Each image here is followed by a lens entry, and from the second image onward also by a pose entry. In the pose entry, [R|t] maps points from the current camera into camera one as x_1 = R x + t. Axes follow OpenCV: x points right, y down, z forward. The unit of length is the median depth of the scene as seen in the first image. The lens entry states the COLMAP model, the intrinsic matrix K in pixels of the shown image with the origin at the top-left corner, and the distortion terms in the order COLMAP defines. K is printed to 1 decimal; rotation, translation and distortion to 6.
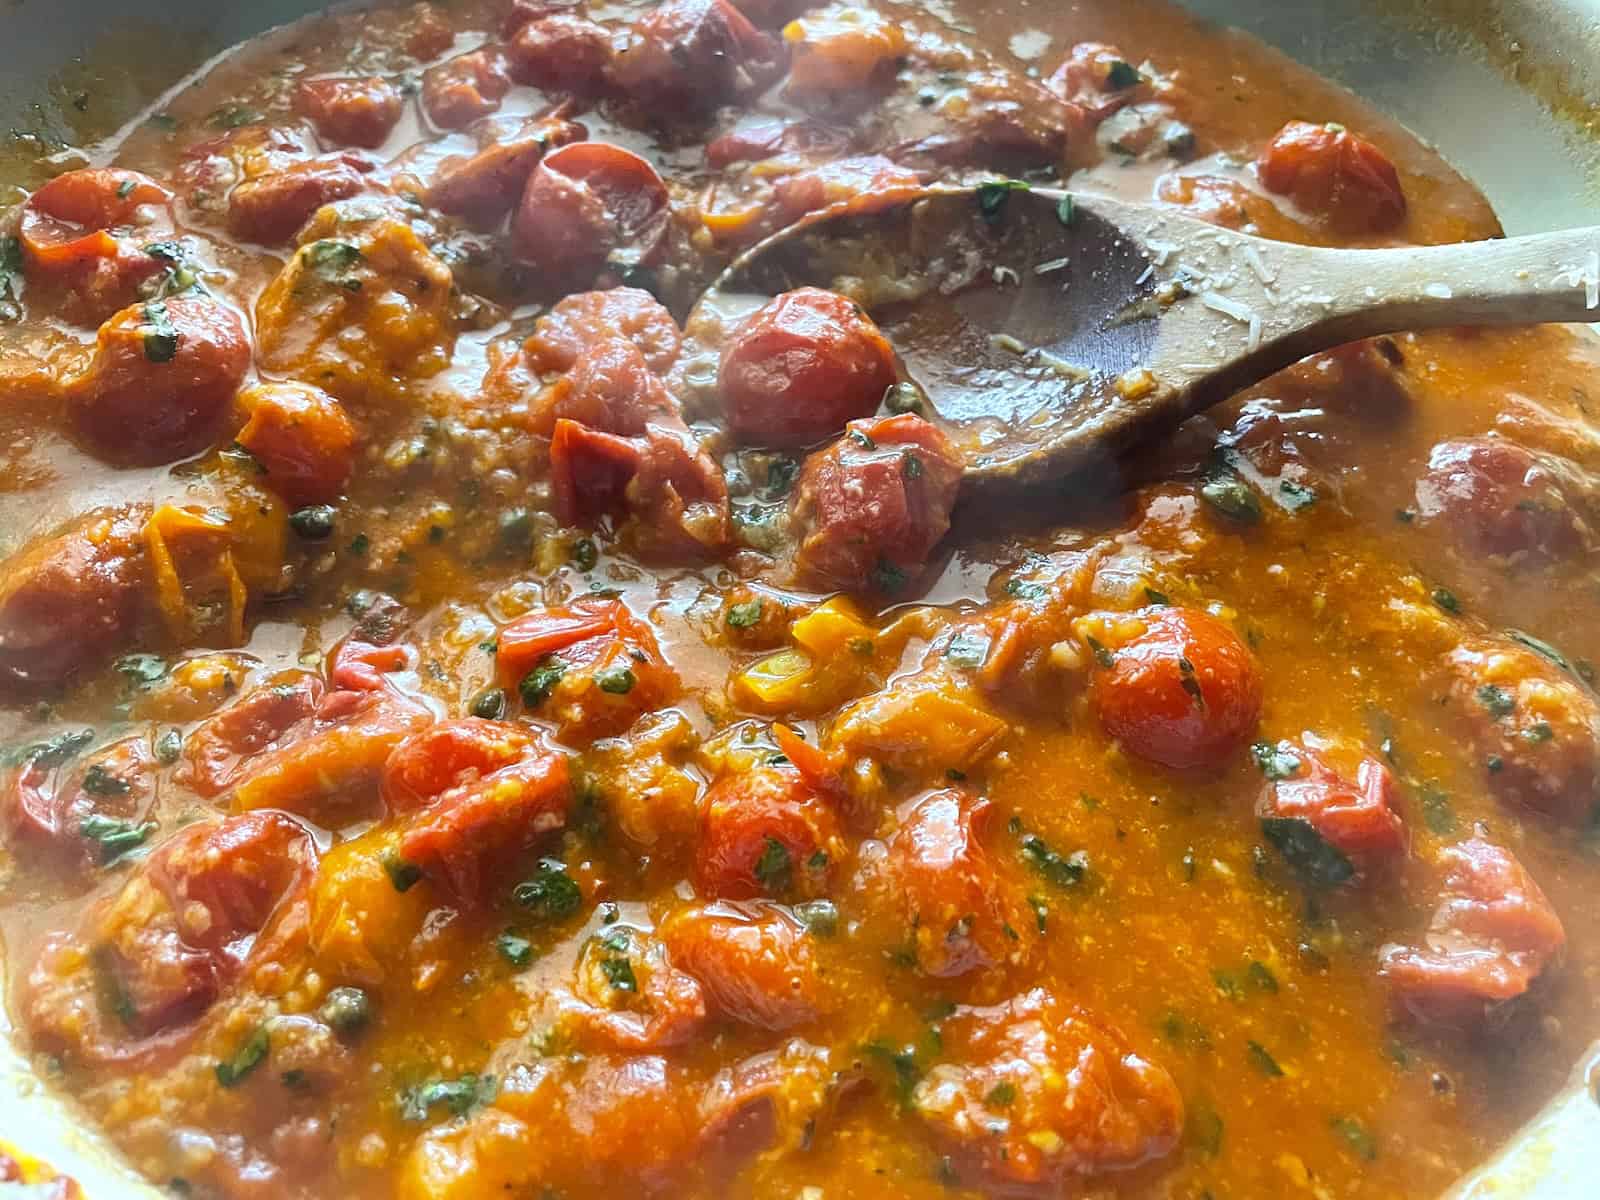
lens RADIAL K [[1269.8, 0, 807.3], [0, 1269.8, 599.1], [0, 0, 1]] dist [0.069052, -0.144630]
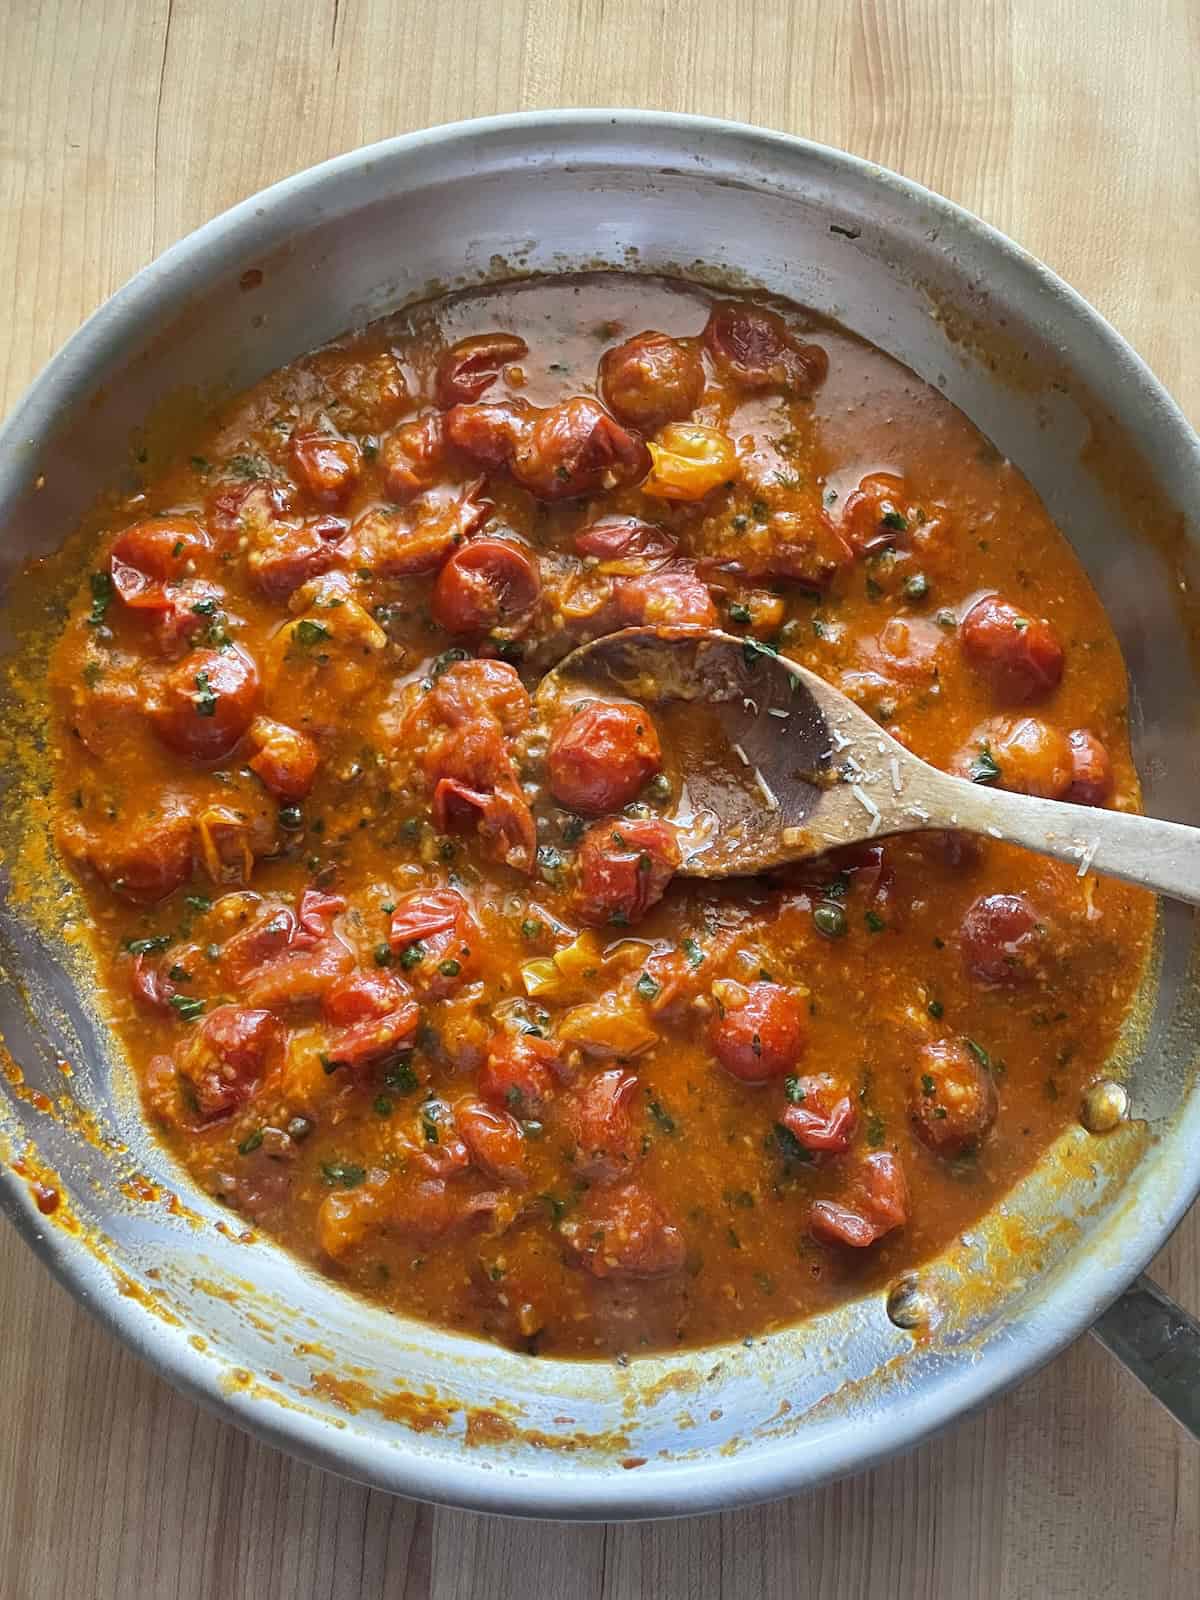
lens RADIAL K [[1269.8, 0, 600.0], [0, 1269.8, 800.0], [0, 0, 1]] dist [0.069052, -0.144630]
pose [[0.979510, 0.192023, -0.060725, 0.116653], [-0.148450, 0.892161, 0.426628, -0.925099], [0.136099, -0.408872, 0.902386, -0.484696]]
